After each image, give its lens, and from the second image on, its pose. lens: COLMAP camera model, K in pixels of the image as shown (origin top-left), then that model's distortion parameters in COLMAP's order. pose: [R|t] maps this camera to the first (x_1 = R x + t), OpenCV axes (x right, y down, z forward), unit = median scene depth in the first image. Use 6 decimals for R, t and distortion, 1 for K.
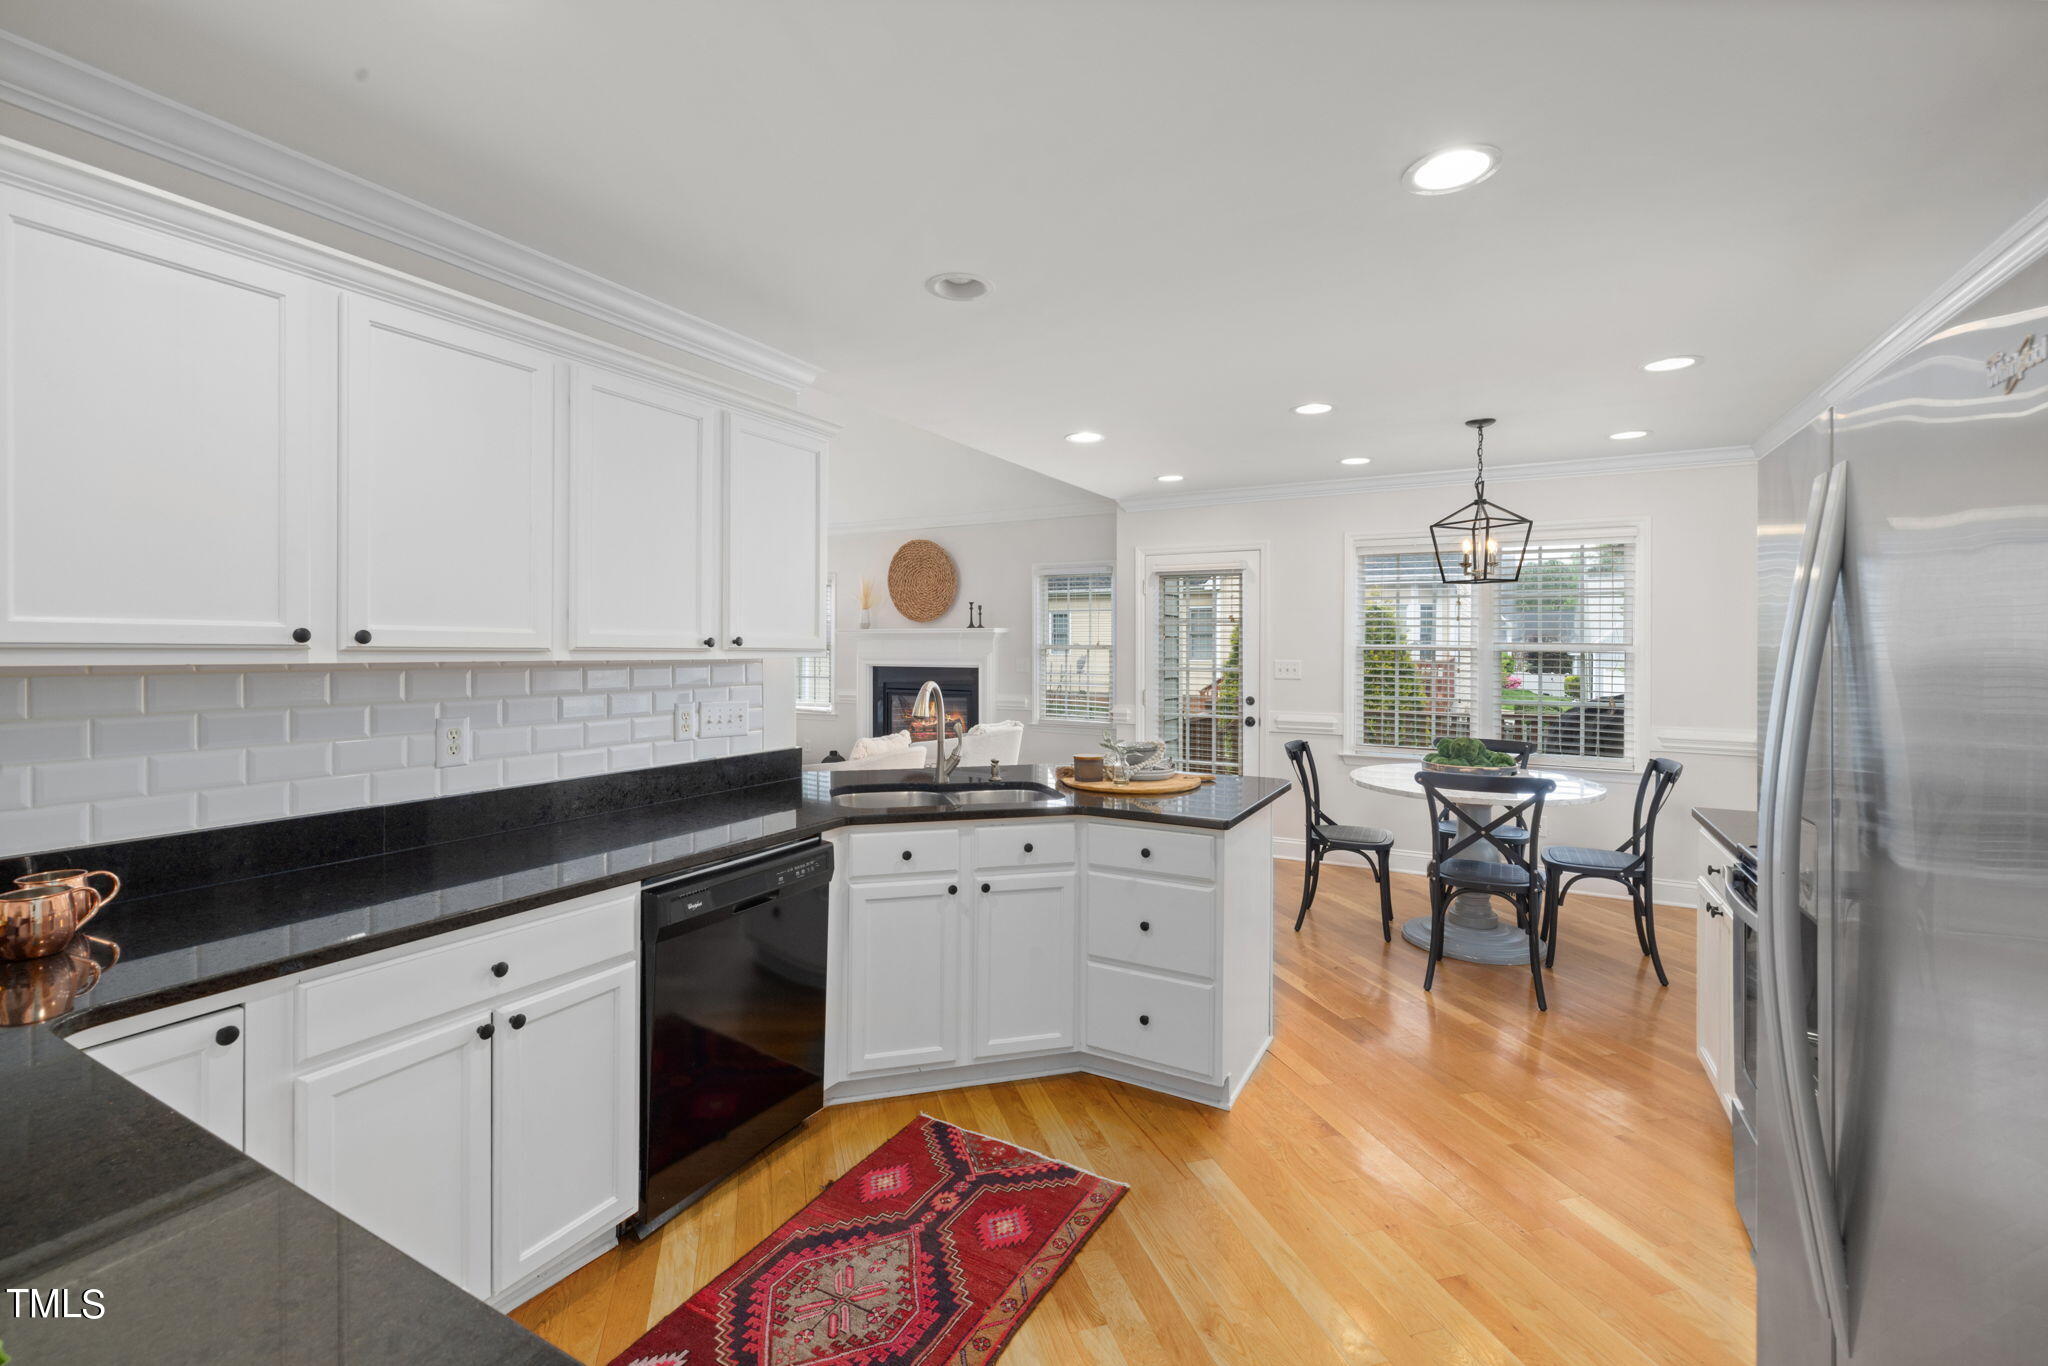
lens RADIAL K [[881.5, 0, 999.1], [0, 881.5, 654.4], [0, 0, 1]] dist [0.023114, -0.008245]
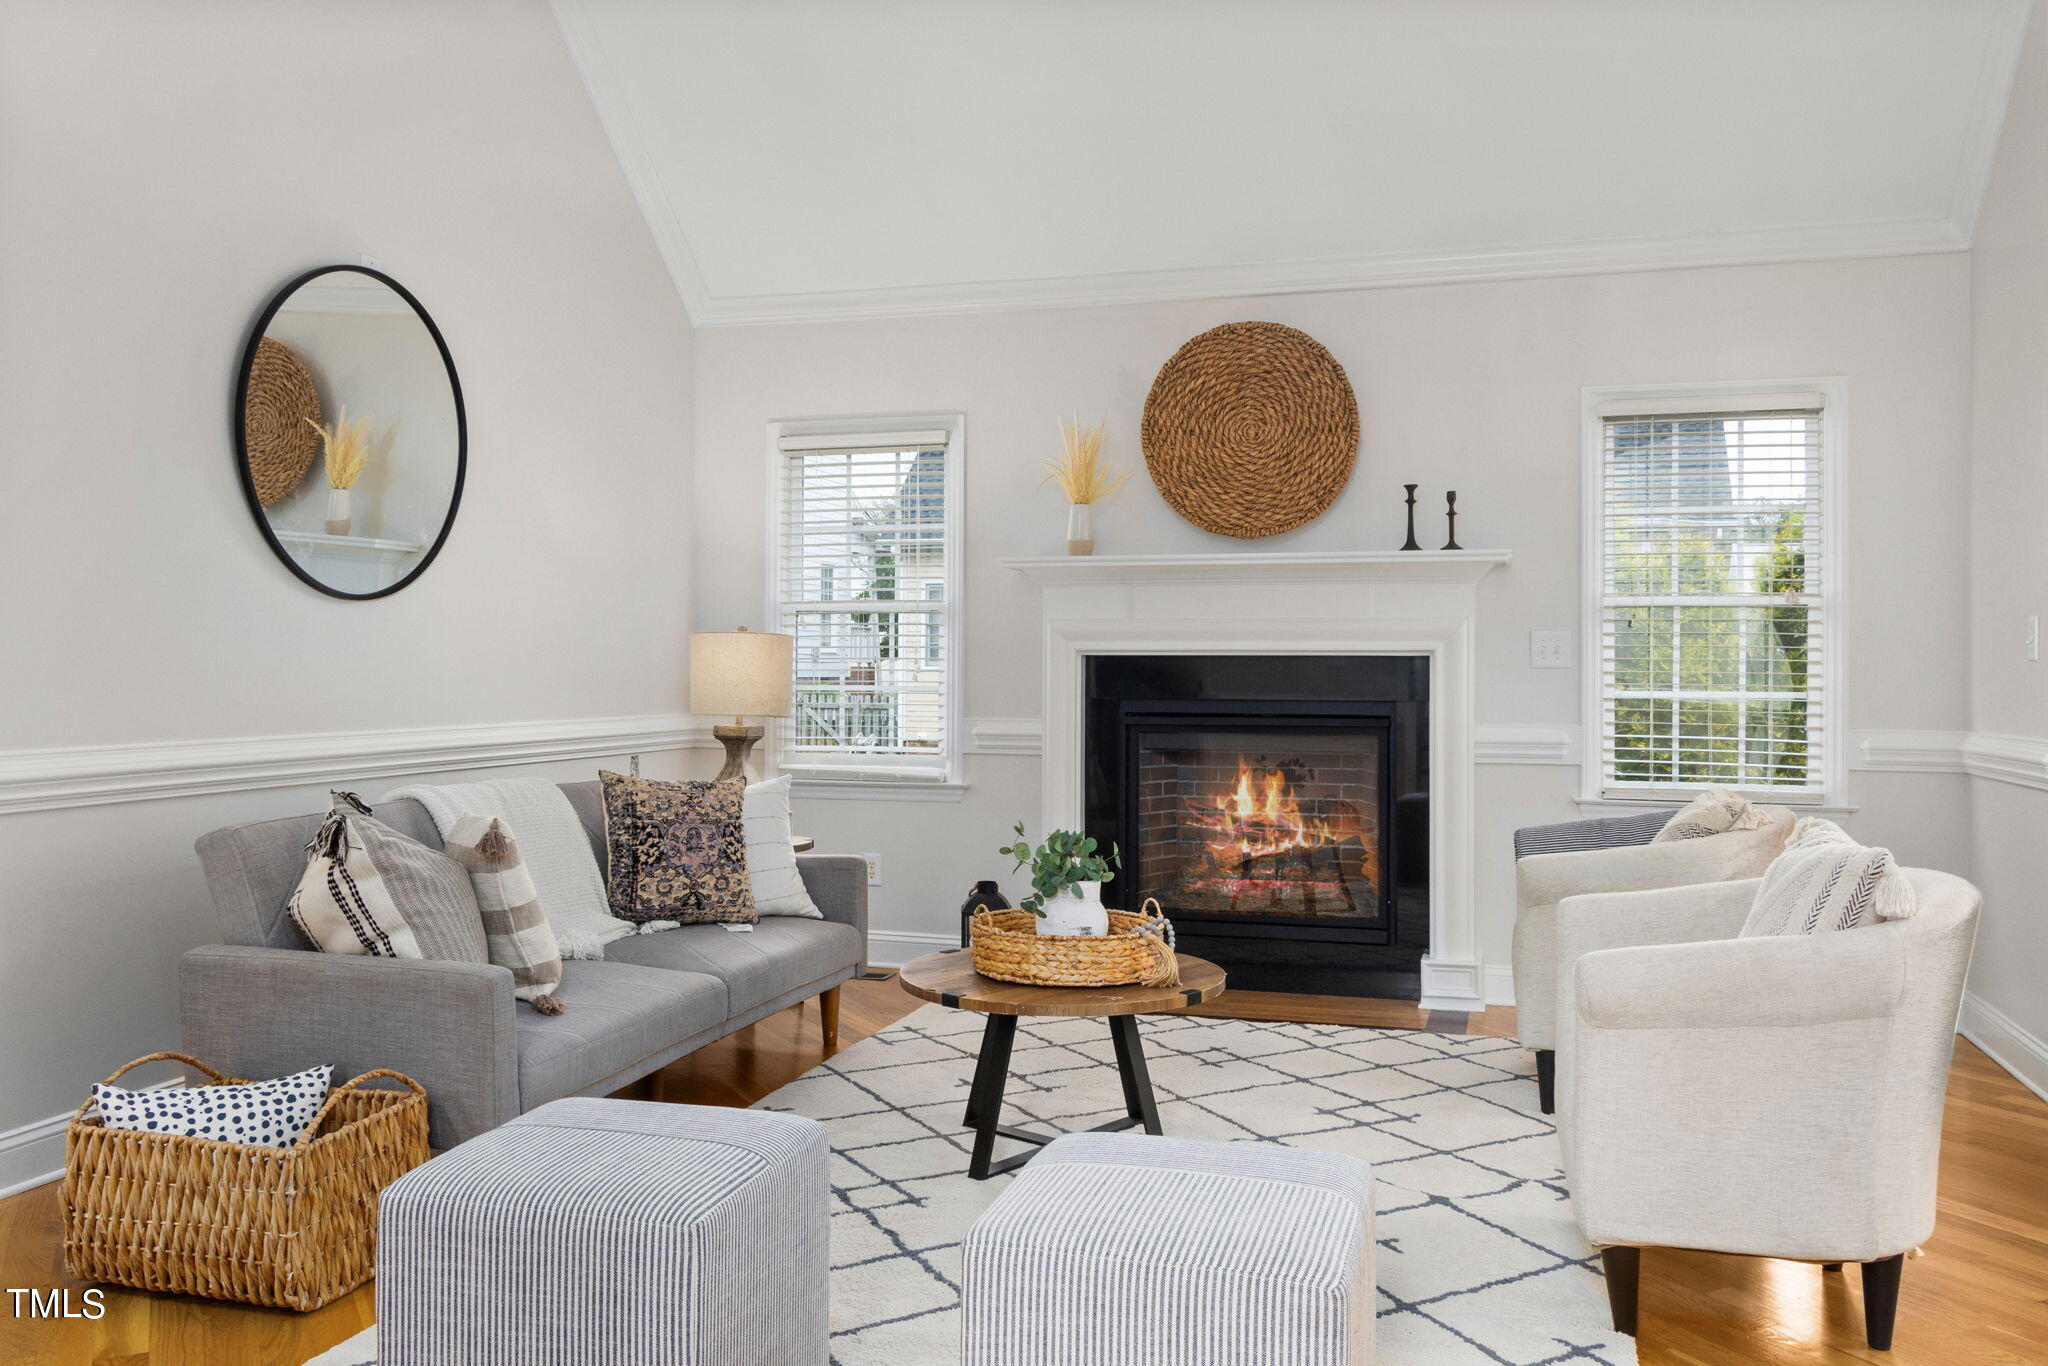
lens RADIAL K [[1645.7, 0, 1018.6], [0, 1645.7, 631.7], [0, 0, 1]] dist [0.001468, -0.001340]
pose [[0.975076, 0.009616, 0.221661, -0.340529], [-0.002259, 0.999439, -0.033421, 0.027598], [-0.221858, 0.032087, 0.974551, 0.326919]]
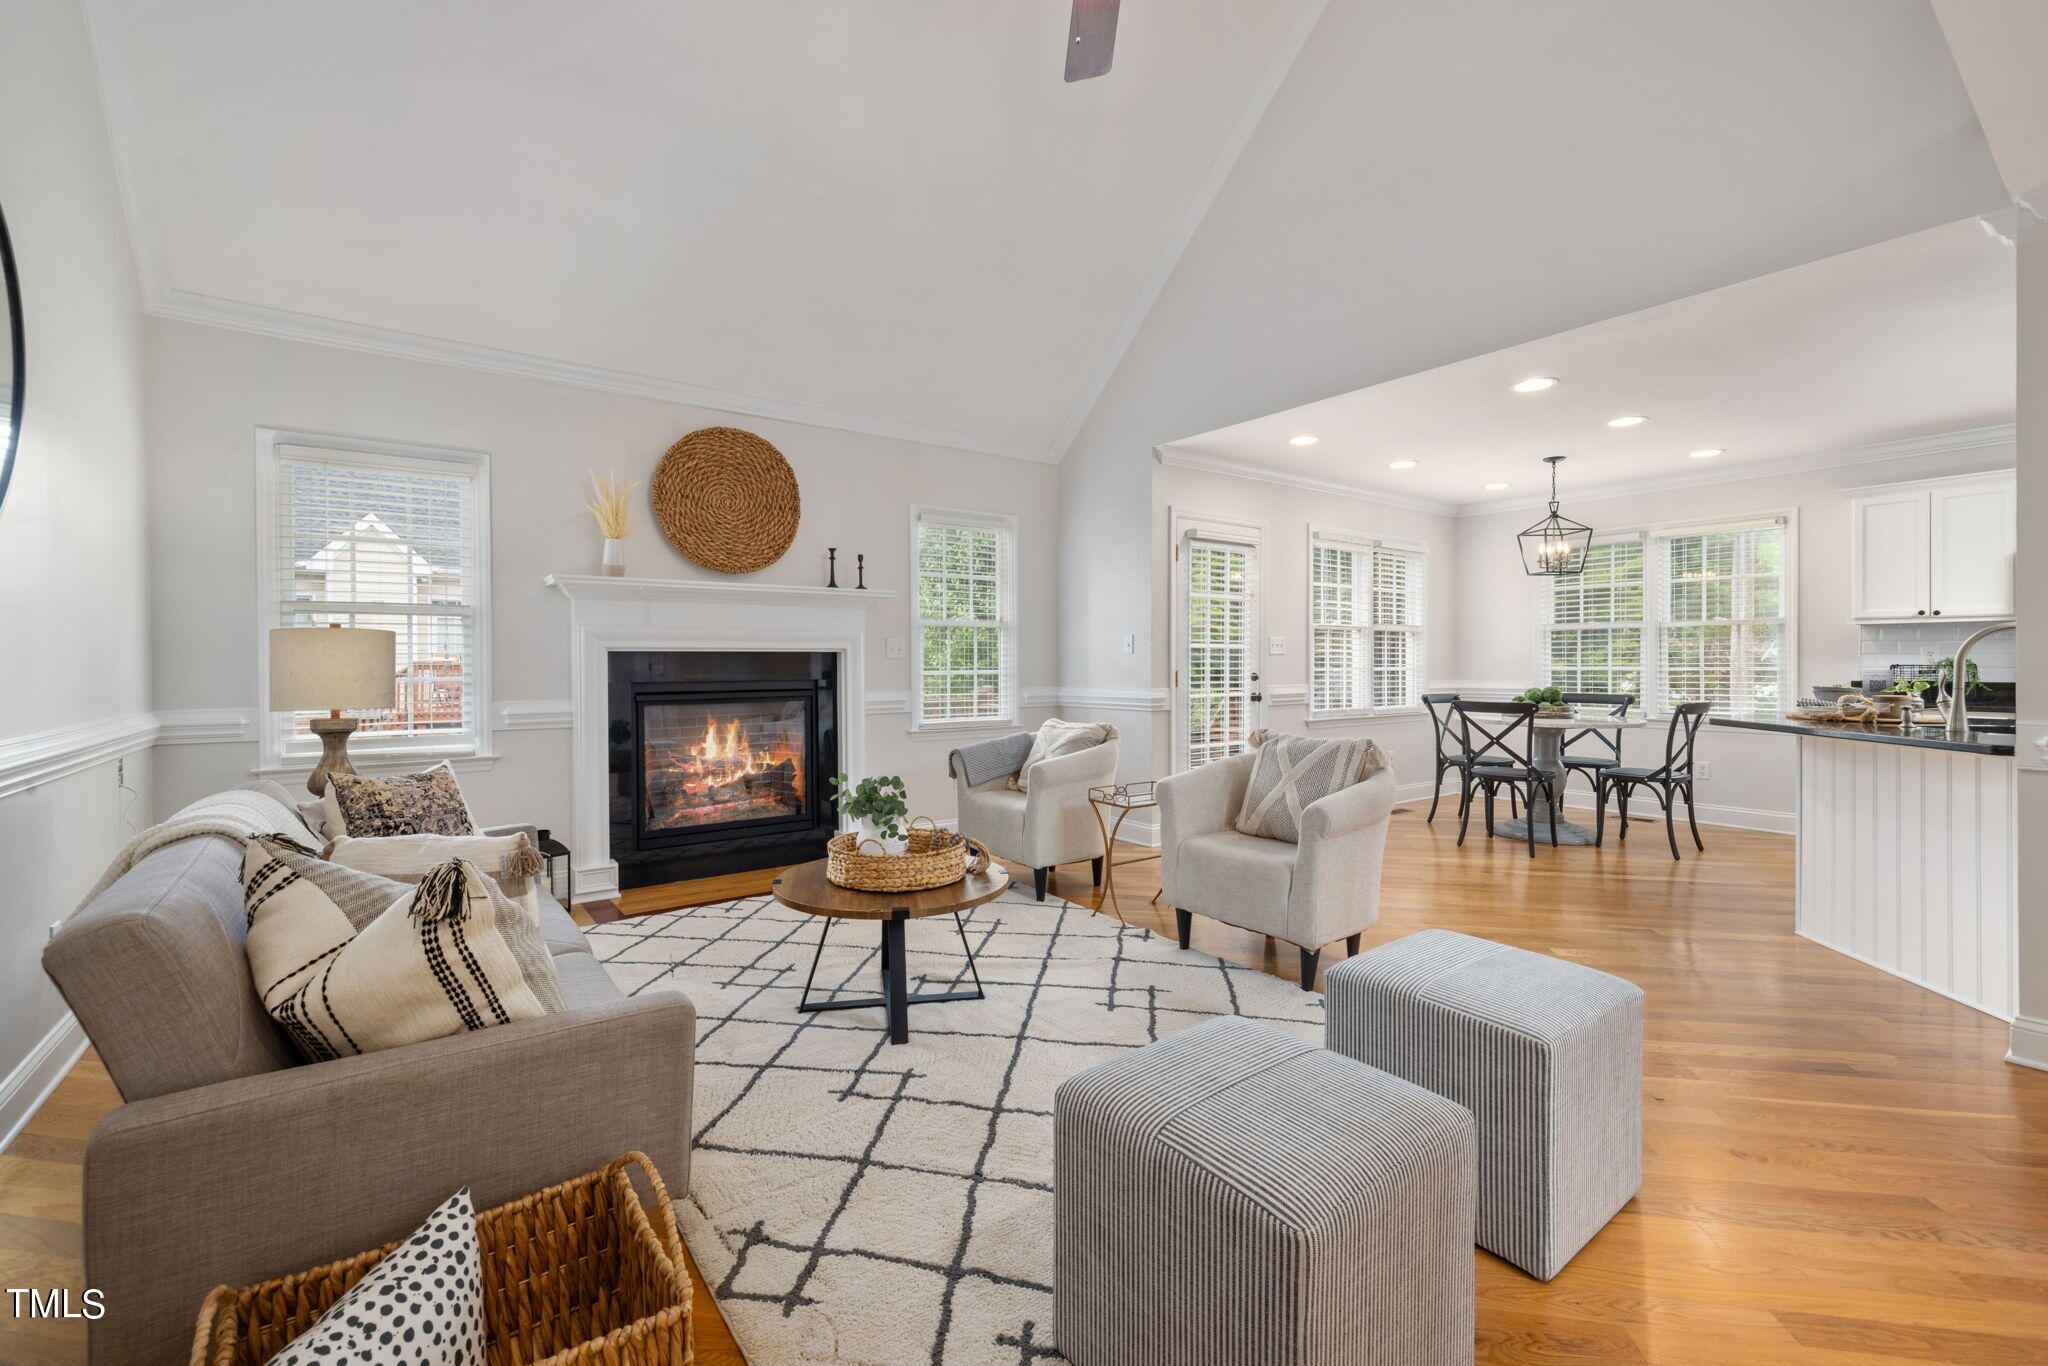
lens RADIAL K [[861.6, 0, 1011.7], [0, 861.6, 659.7], [0, 0, 1]] dist [-0.000173, -0.000494]
pose [[0.417270, -0.000381, 0.908782, -0.516034], [0.013447, 0.999893, -0.005754, 0.024722], [-0.908683, 0.014621, 0.417231, 0.598842]]
